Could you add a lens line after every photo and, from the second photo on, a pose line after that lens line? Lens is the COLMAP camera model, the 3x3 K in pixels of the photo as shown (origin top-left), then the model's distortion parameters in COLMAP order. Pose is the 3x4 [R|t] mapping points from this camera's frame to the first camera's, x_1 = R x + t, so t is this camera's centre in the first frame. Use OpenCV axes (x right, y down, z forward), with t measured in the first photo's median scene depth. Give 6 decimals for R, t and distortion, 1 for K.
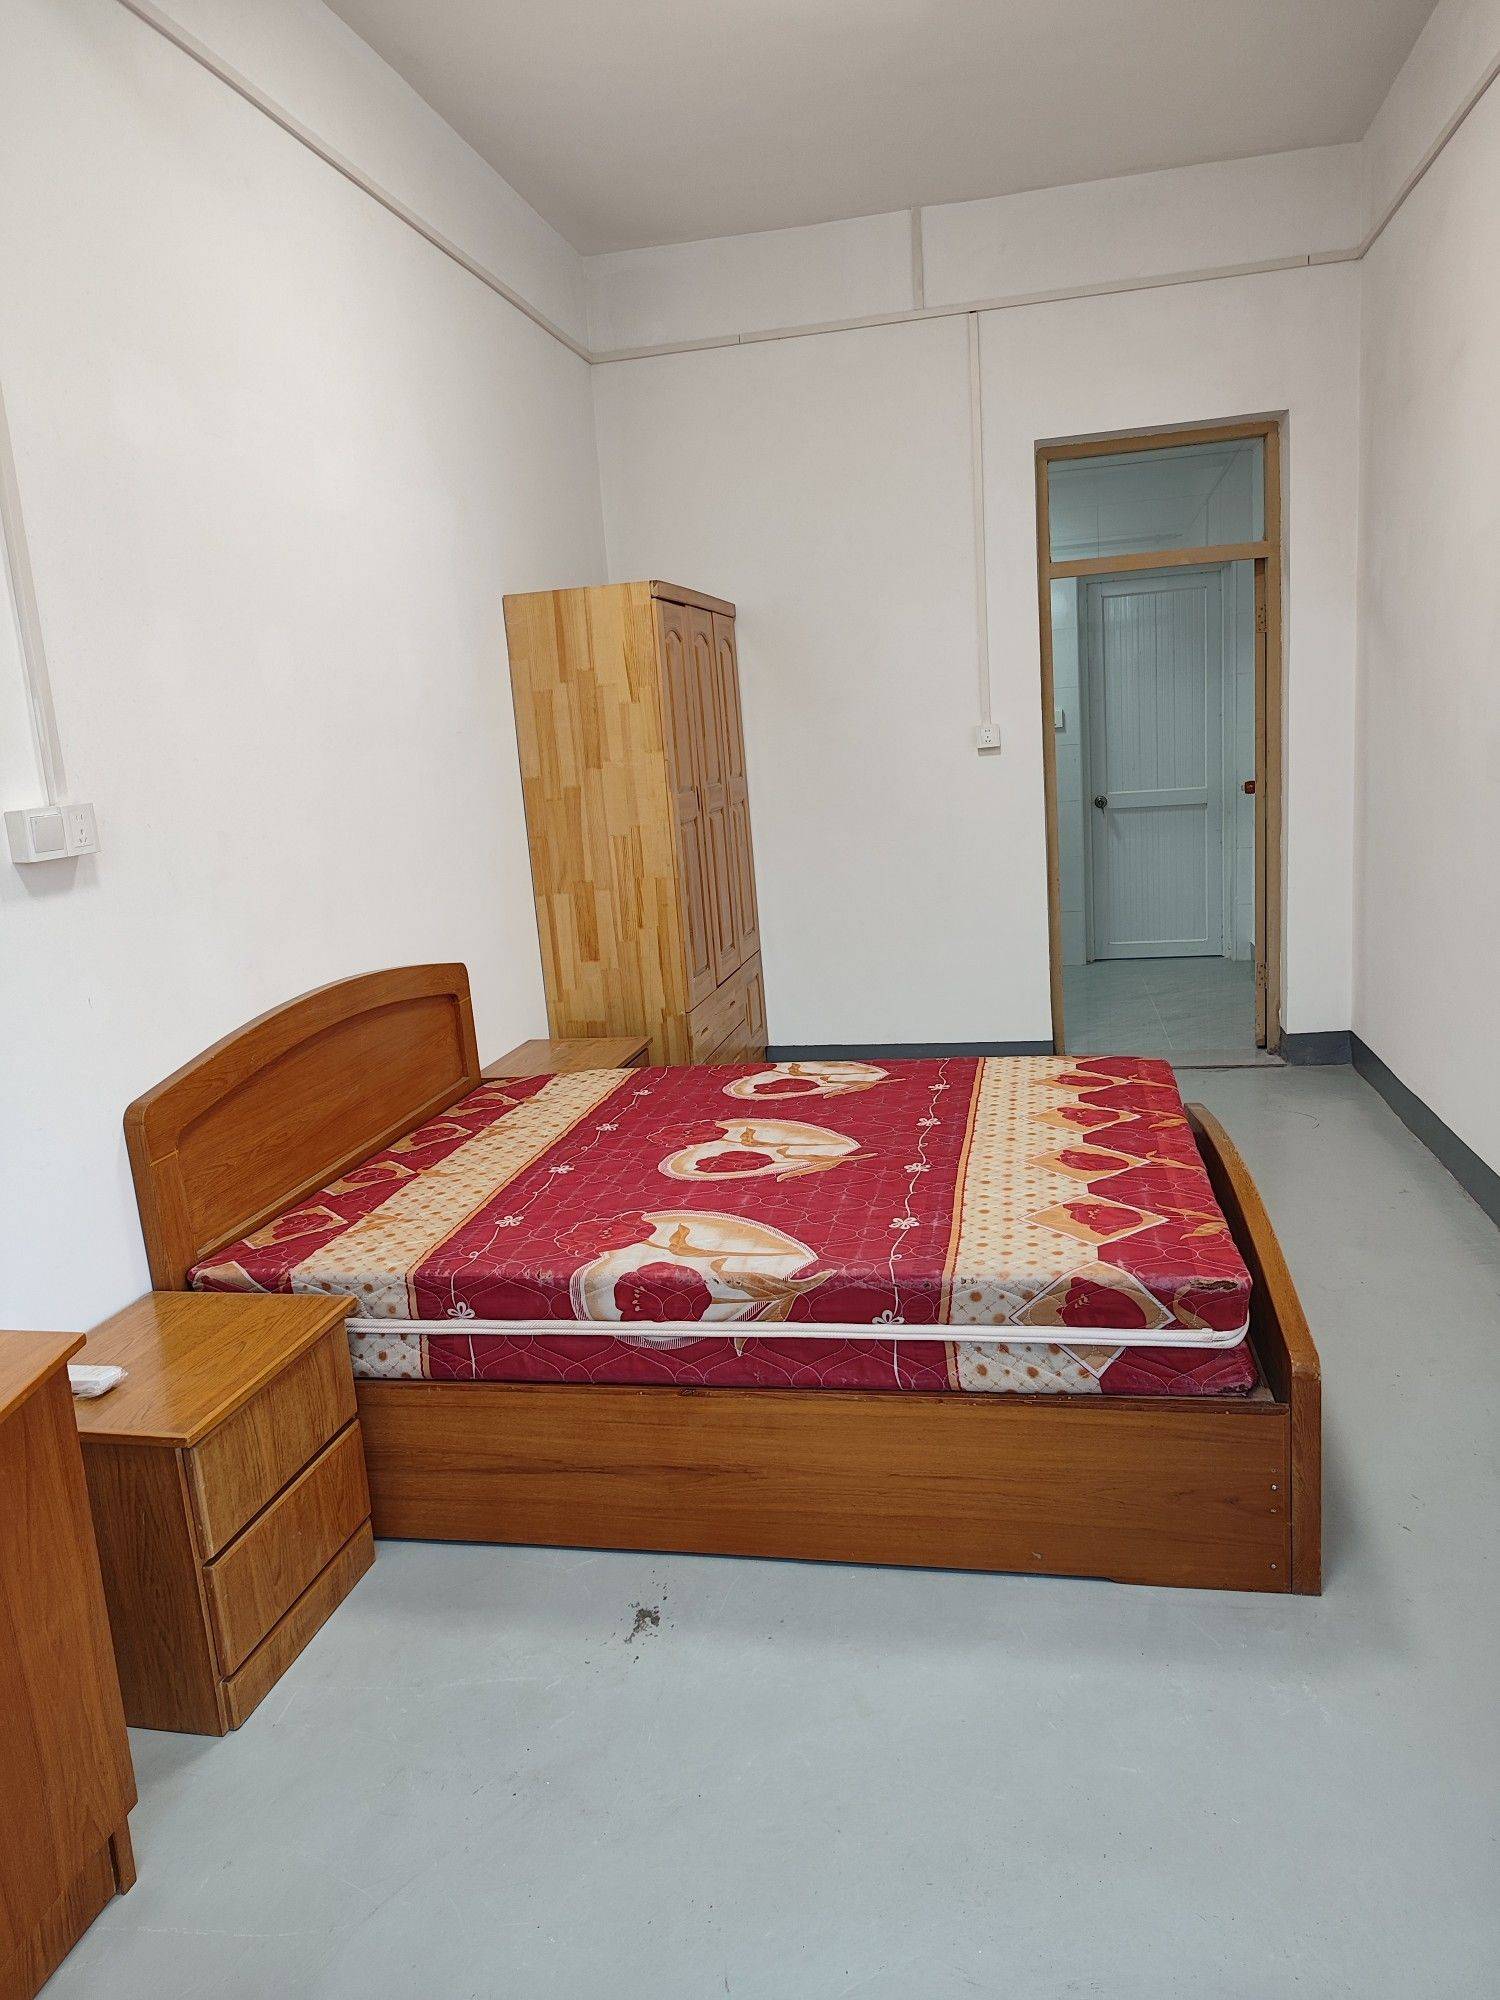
lens RADIAL K [[1397.2, 0, 743.9], [0, 1397.2, 1006.7], [0, 0, 1]] dist [0.045238, -0.092358]
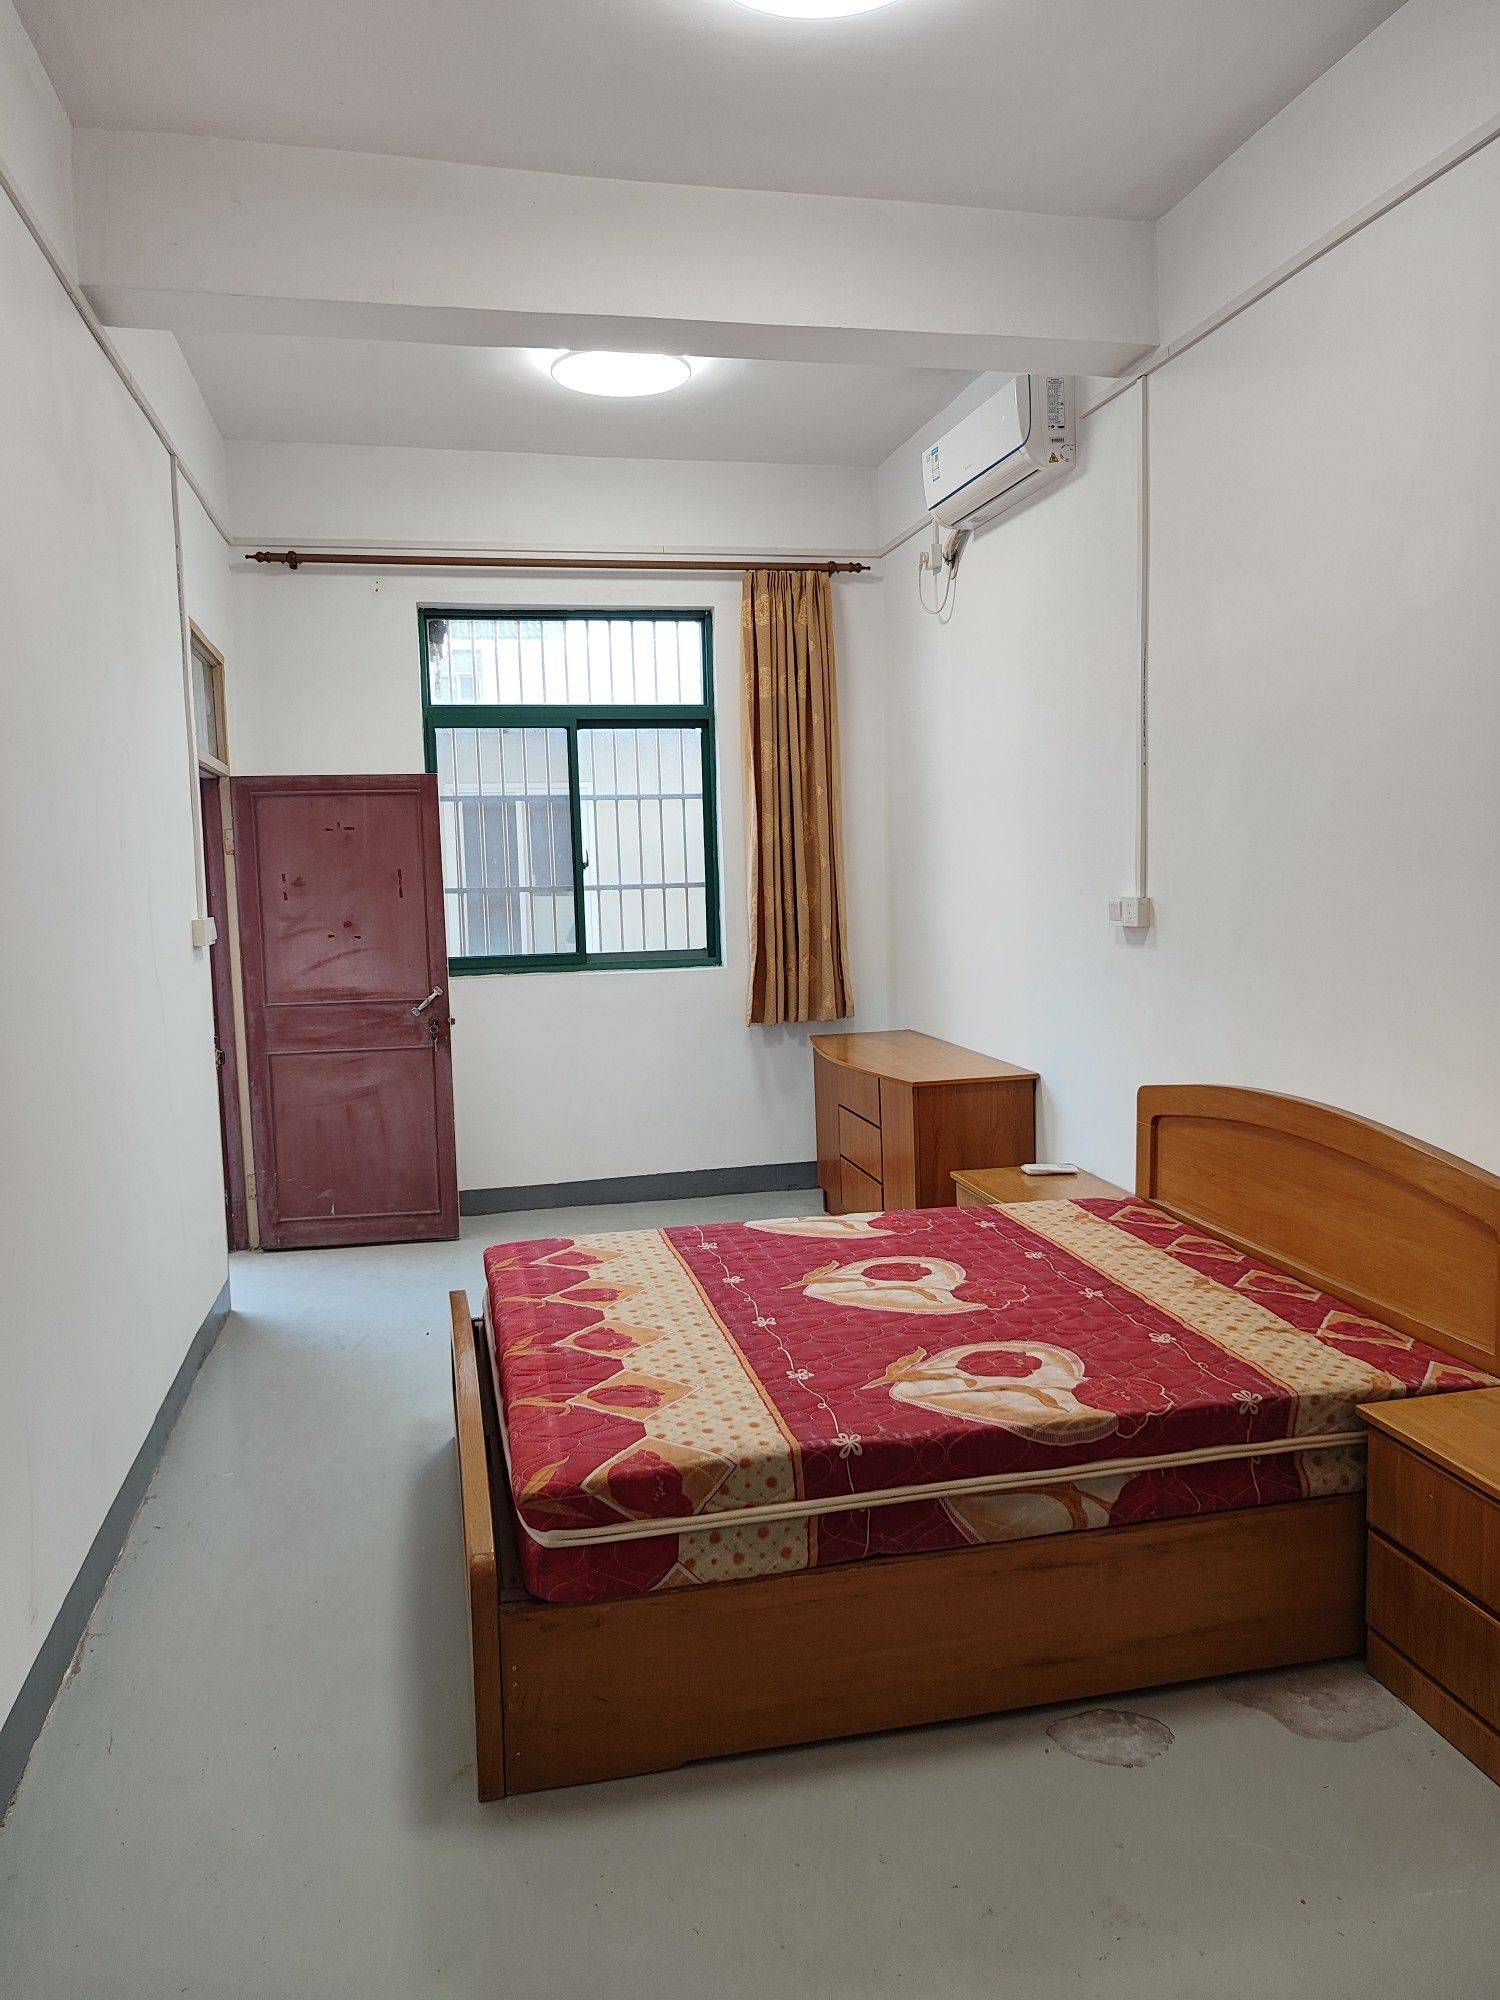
lens RADIAL K [[1397.2, 0, 743.9], [0, 1397.2, 1006.7], [0, 0, 1]] dist [0.045238, -0.092358]
pose [[-0.907378, 0.140844, -0.396016, 0.507724], [0.013152, 0.951239, 0.308175, -0.430230], [0.420111, 0.274423, -0.864985, 1.808874]]
